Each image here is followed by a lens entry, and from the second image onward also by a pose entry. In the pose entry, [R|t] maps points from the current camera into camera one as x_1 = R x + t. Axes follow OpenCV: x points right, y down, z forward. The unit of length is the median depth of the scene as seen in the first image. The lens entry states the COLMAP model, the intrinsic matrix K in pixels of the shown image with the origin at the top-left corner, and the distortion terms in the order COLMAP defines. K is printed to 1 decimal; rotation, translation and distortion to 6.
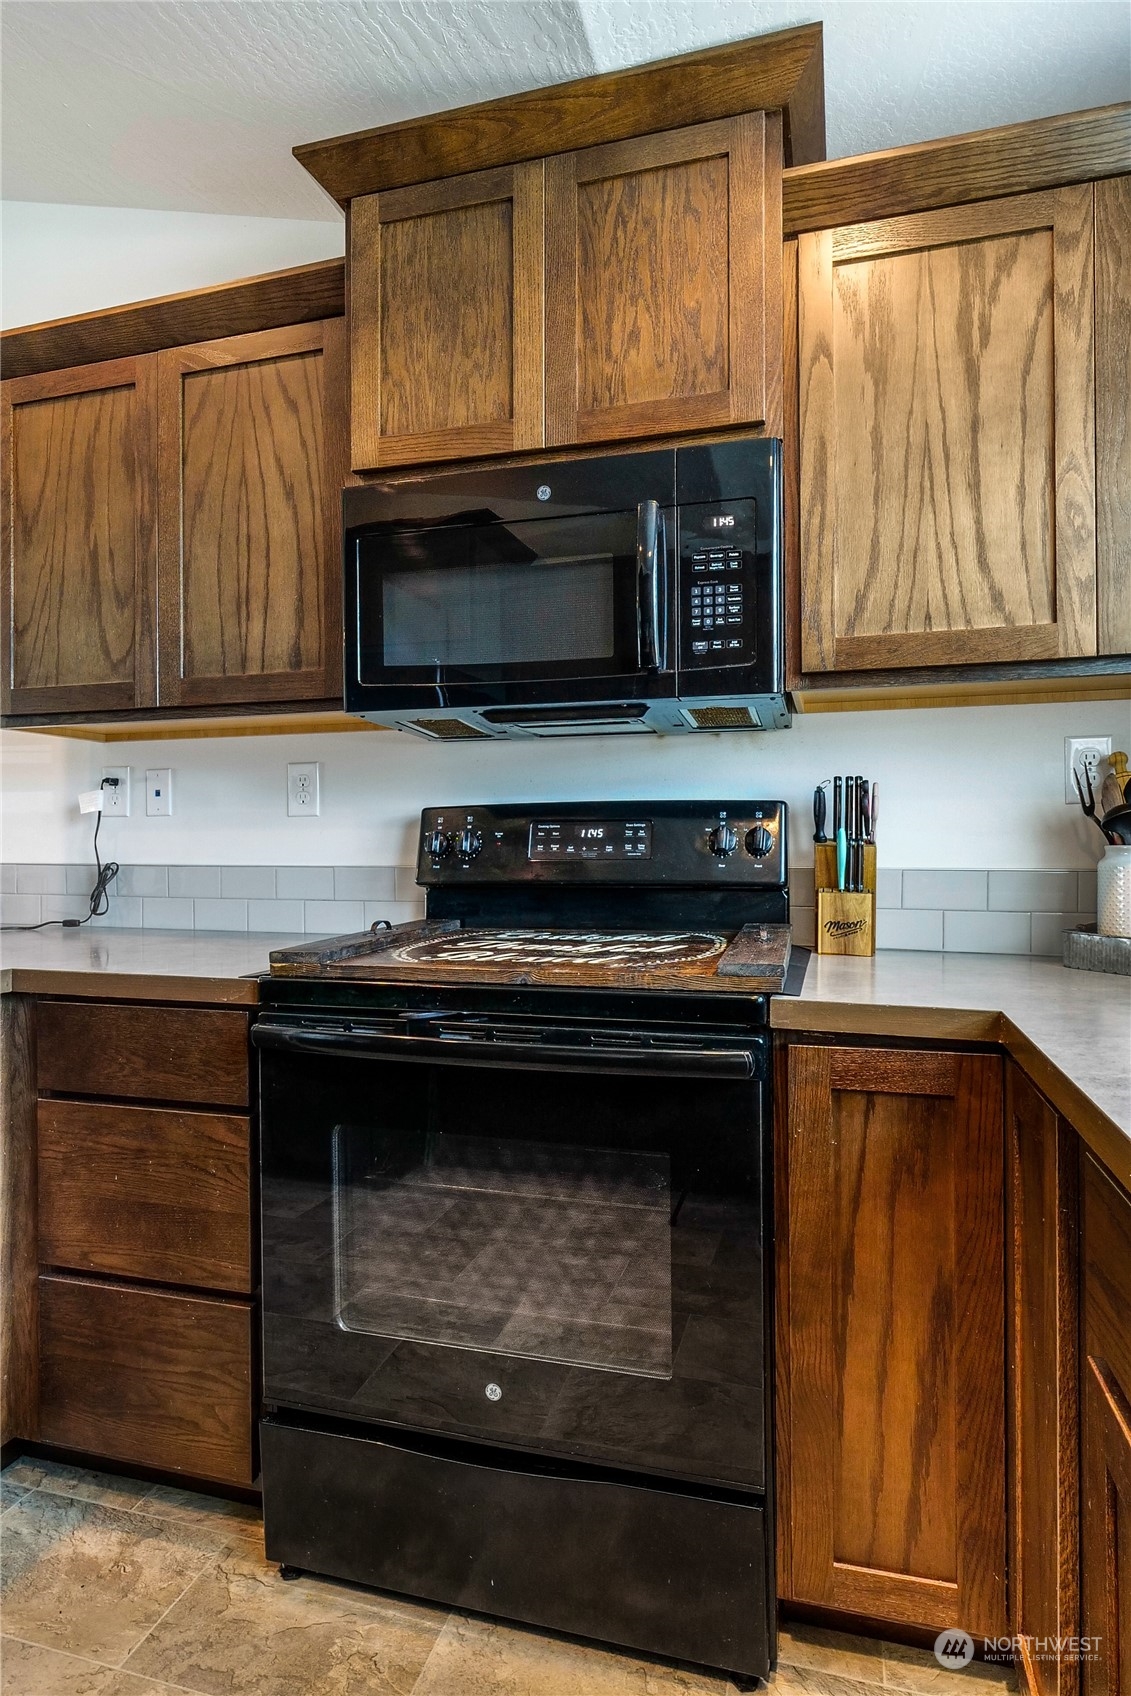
lens RADIAL K [[936.6, 0, 567.4], [0, 936.6, 844.3], [0, 0, 1]] dist [-0.002204, -0.000336]
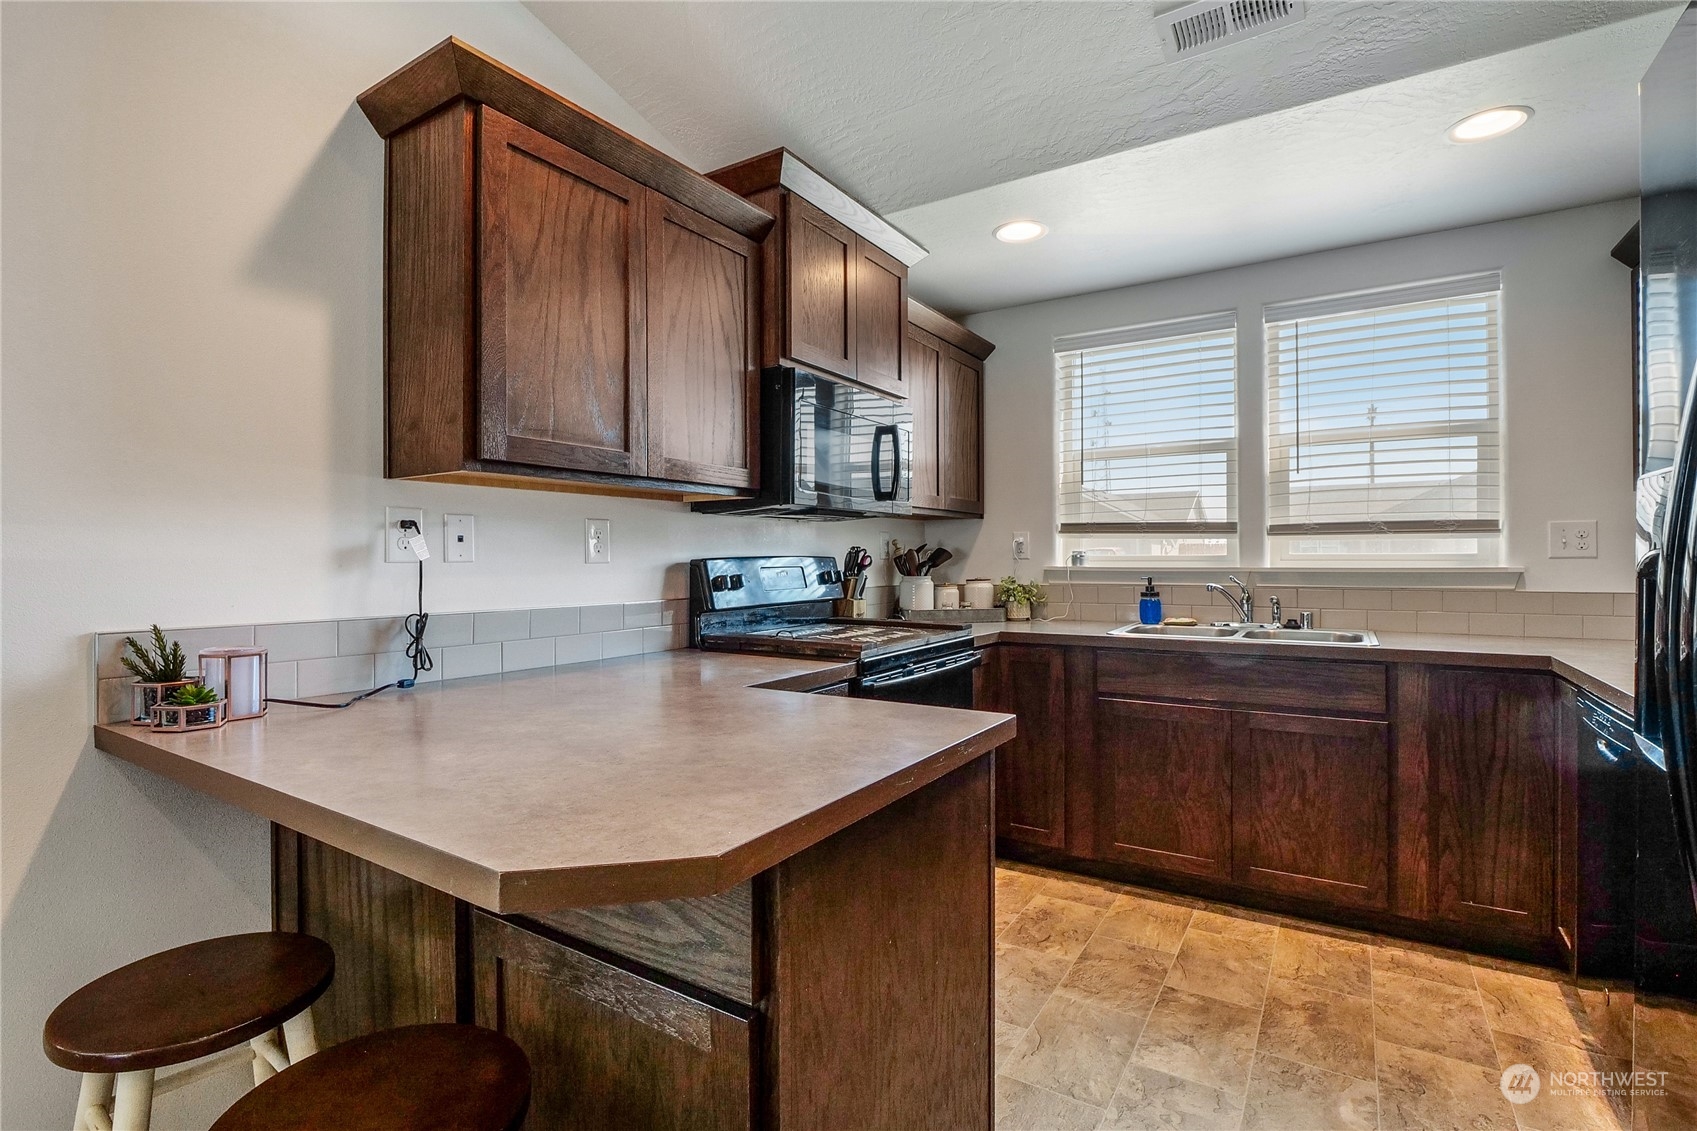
lens RADIAL K [[806.4, 0, 838.1], [0, 806.4, 551.6], [0, 0, 1]] dist [-0.013173, 0.000994]
pose [[0.281455, 0.009463, 0.959528, -1.271341], [0.007451, 0.999900, -0.012046, -0.031734], [-0.959546, 0.010540, 0.281356, 0.431692]]
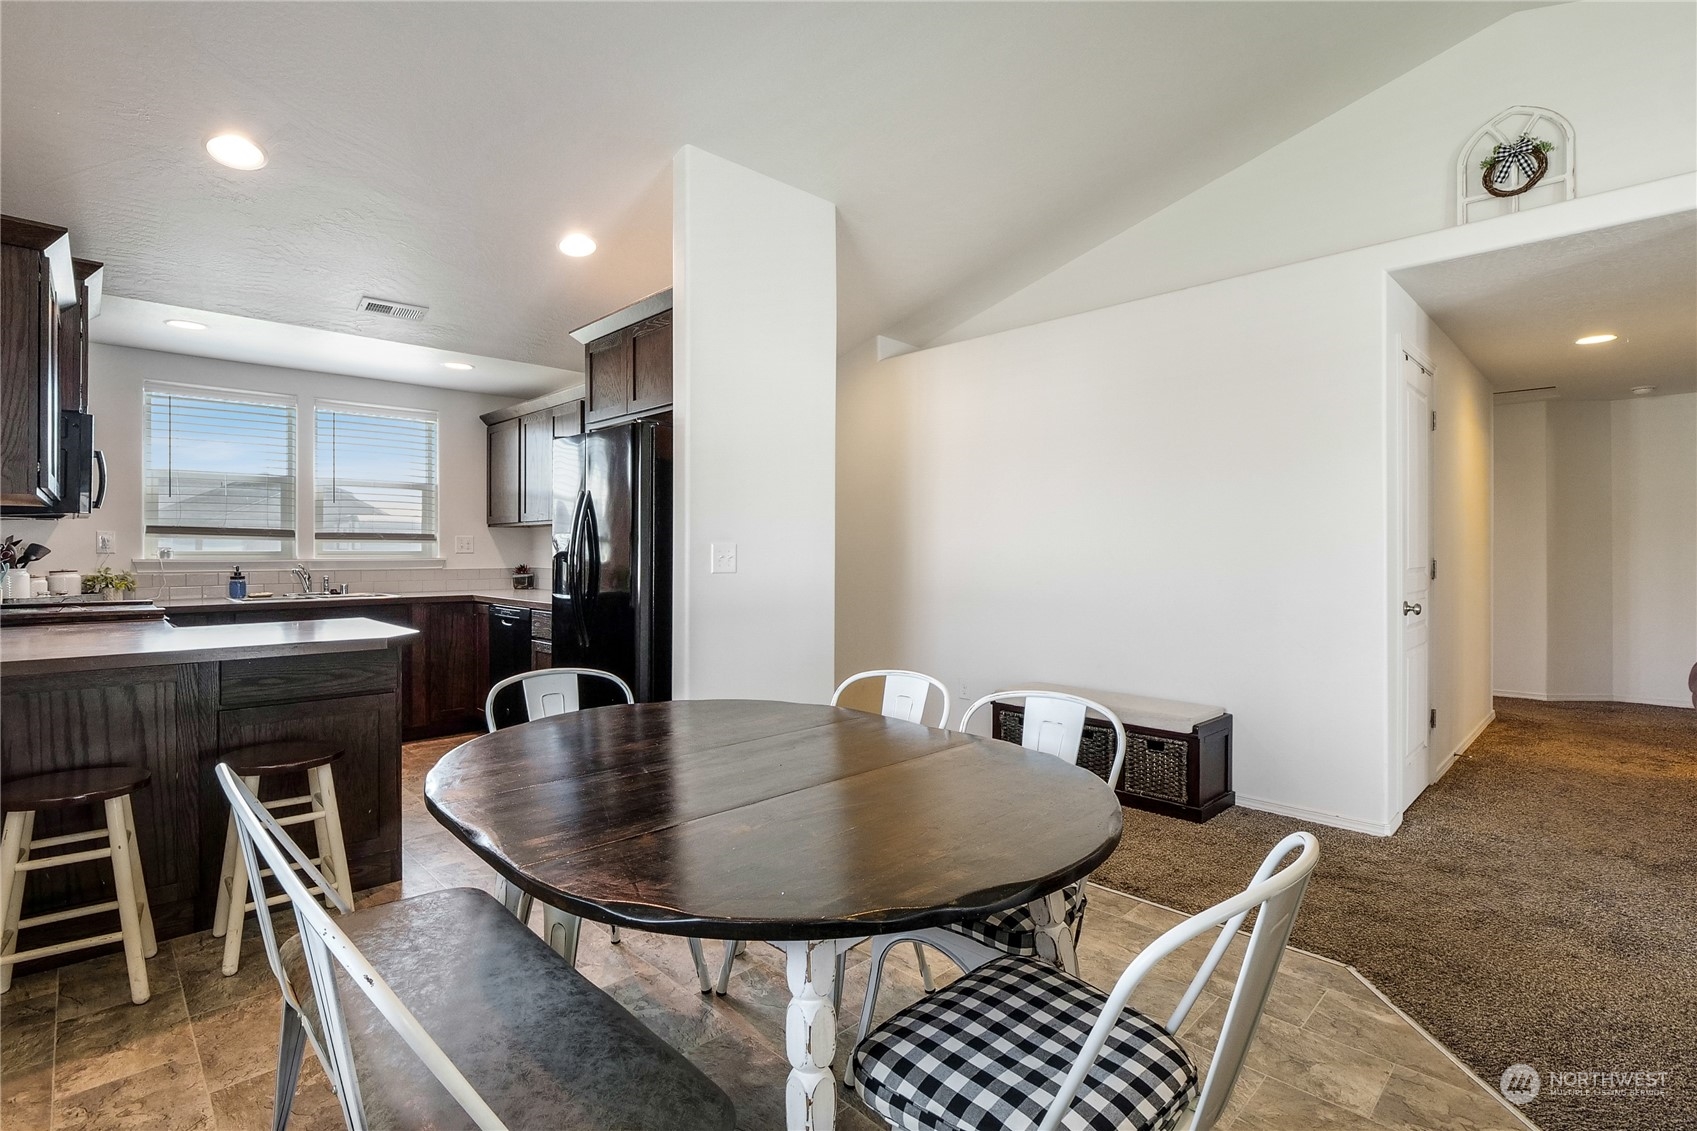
lens RADIAL K [[806.4, 0, 861.3], [0, 806.4, 552.9], [0, 0, 1]] dist [-0.013173, 0.000994]
pose [[-0.880745, 0.001486, 0.473588, -2.370998], [0.003862, 0.999984, 0.004046, -0.036602], [-0.473575, 0.005393, -0.880737, 1.595395]]
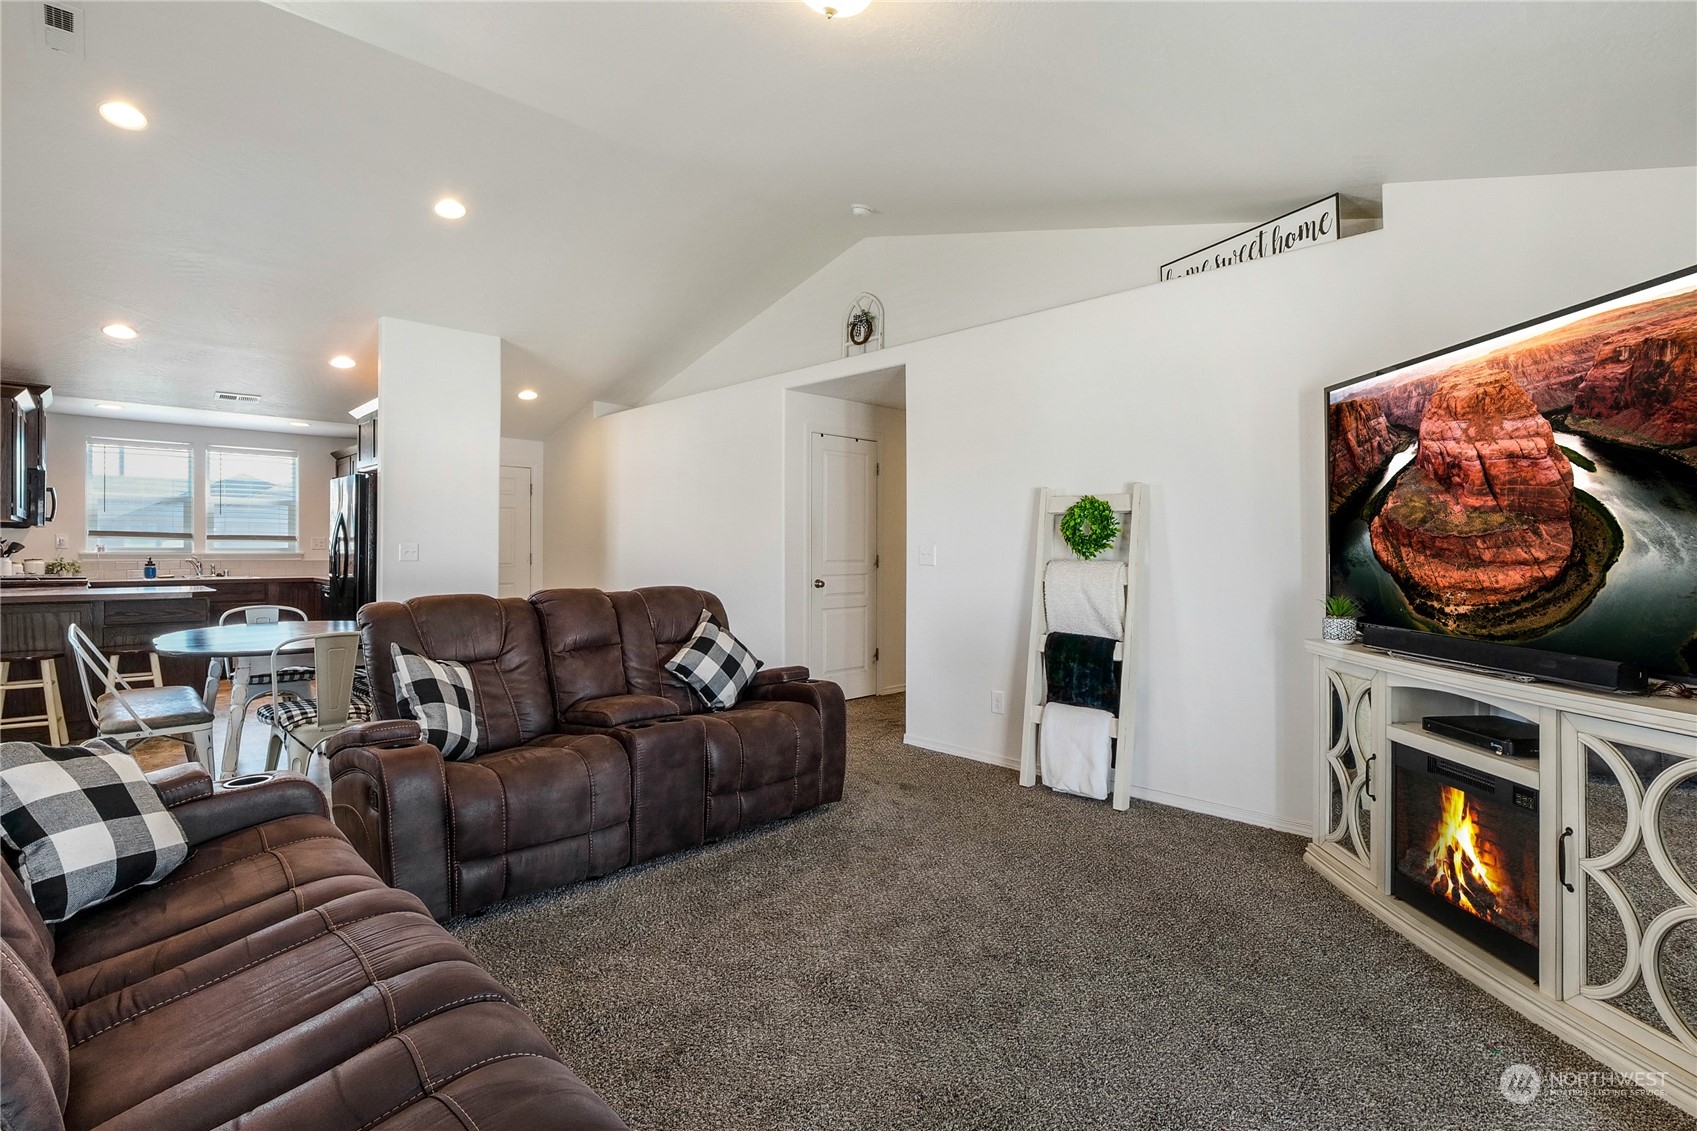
lens RADIAL K [[806.4, 0, 865.6], [0, 806.4, 553.8], [0, 0, 1]] dist [-0.013173, 0.000994]
pose [[-0.883337, -0.003414, 0.468726, -4.323062], [0.000365, 0.999968, 0.007971, -0.037402], [-0.468738, 0.007212, -0.883308, 2.092932]]
